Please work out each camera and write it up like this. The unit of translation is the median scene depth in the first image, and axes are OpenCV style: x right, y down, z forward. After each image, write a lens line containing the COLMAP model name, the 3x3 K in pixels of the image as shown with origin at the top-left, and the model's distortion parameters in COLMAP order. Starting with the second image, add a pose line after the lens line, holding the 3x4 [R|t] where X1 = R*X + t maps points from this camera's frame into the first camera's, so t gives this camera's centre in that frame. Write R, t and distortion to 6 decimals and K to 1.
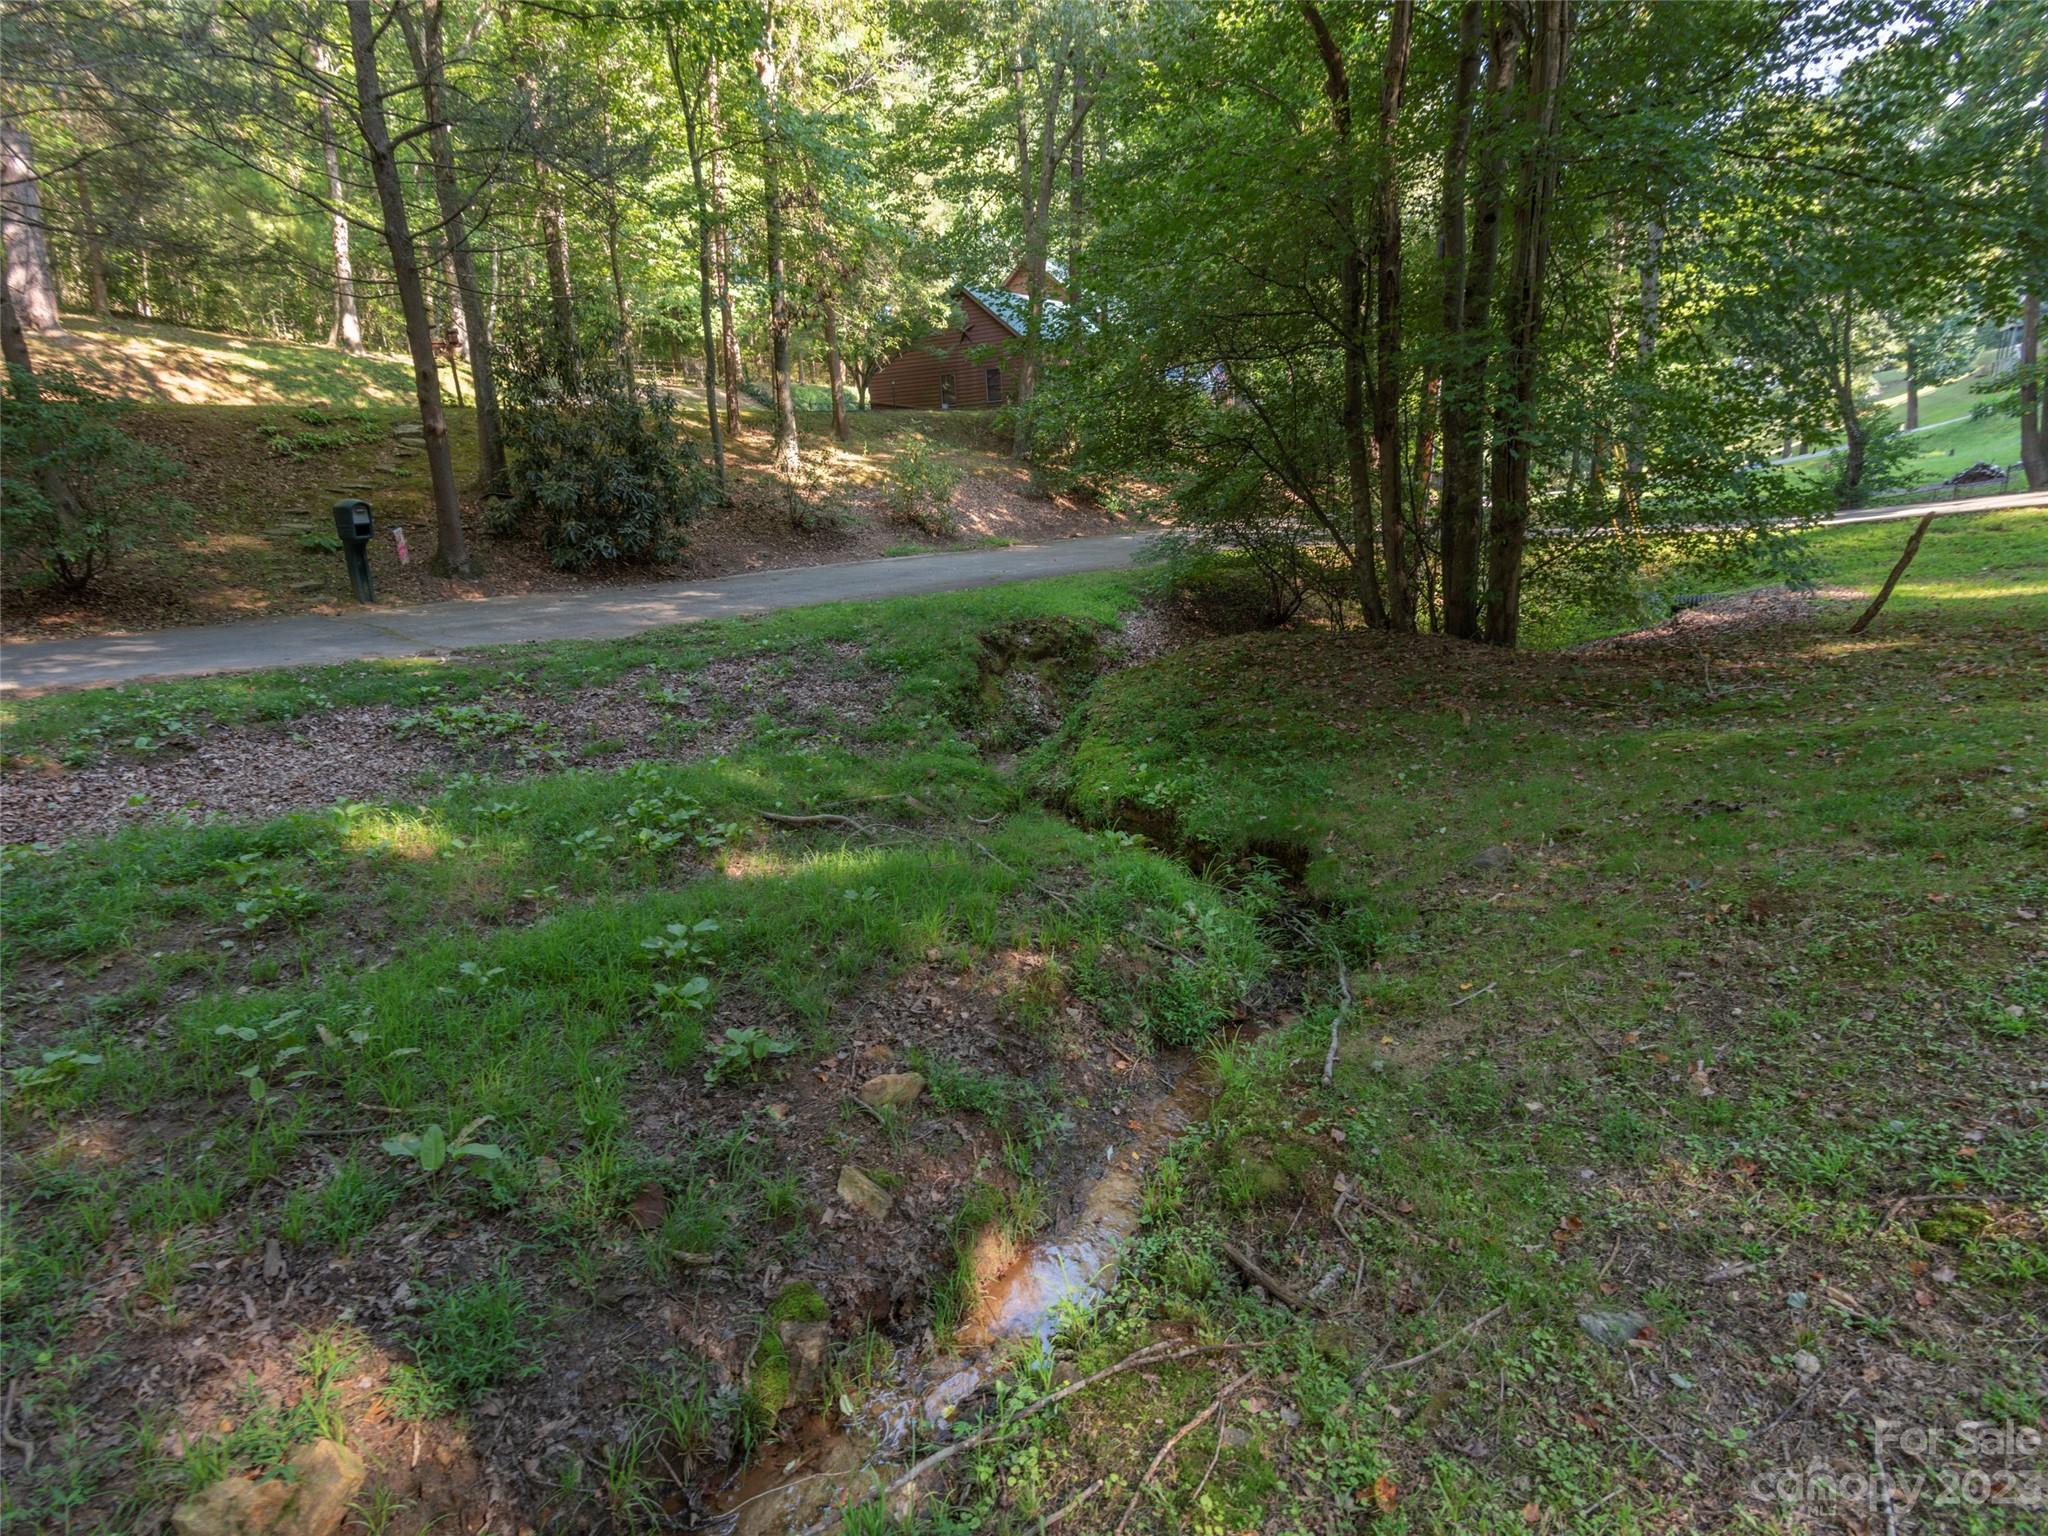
lens RADIAL K [[1002.2, 0, 1030.0], [0, 1002.2, 773.5], [0, 0, 1]] dist [0.010950, -0.000625]
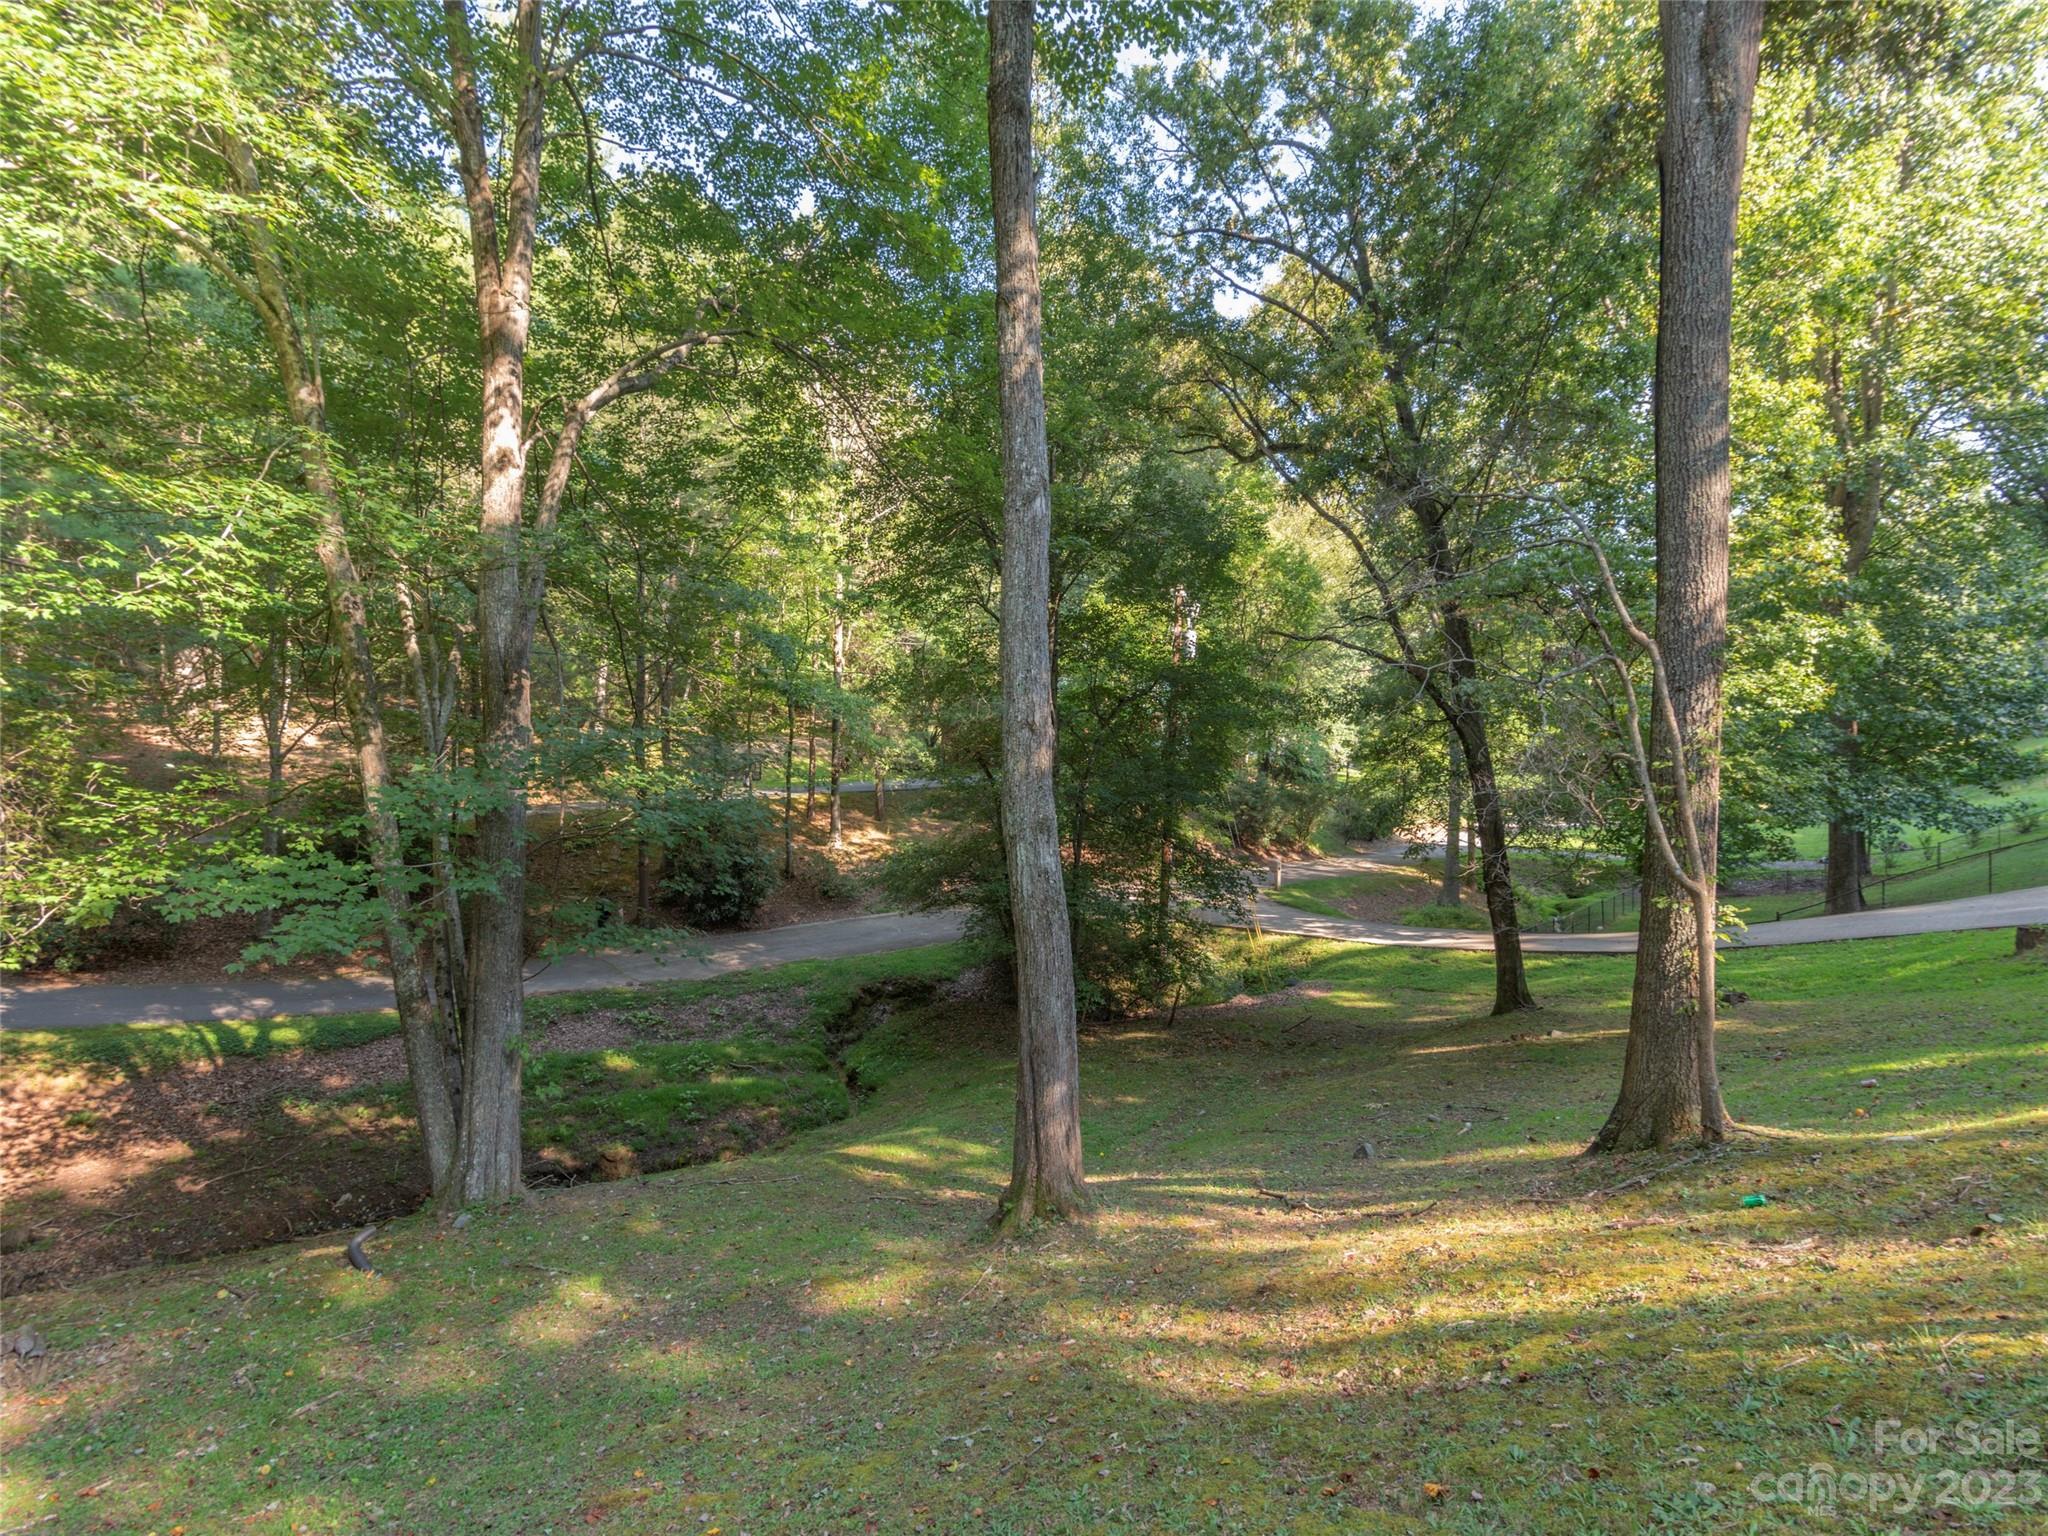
lens RADIAL K [[1002.2, 0, 1030.0], [0, 1002.2, 773.5], [0, 0, 1]] dist [0.010950, -0.000625]
pose [[0.990313, 0.058615, -0.125876, 0.706622], [-0.087803, 0.966631, -0.240656, -0.117162], [0.107570, 0.249377, 0.962413, -1.506998]]
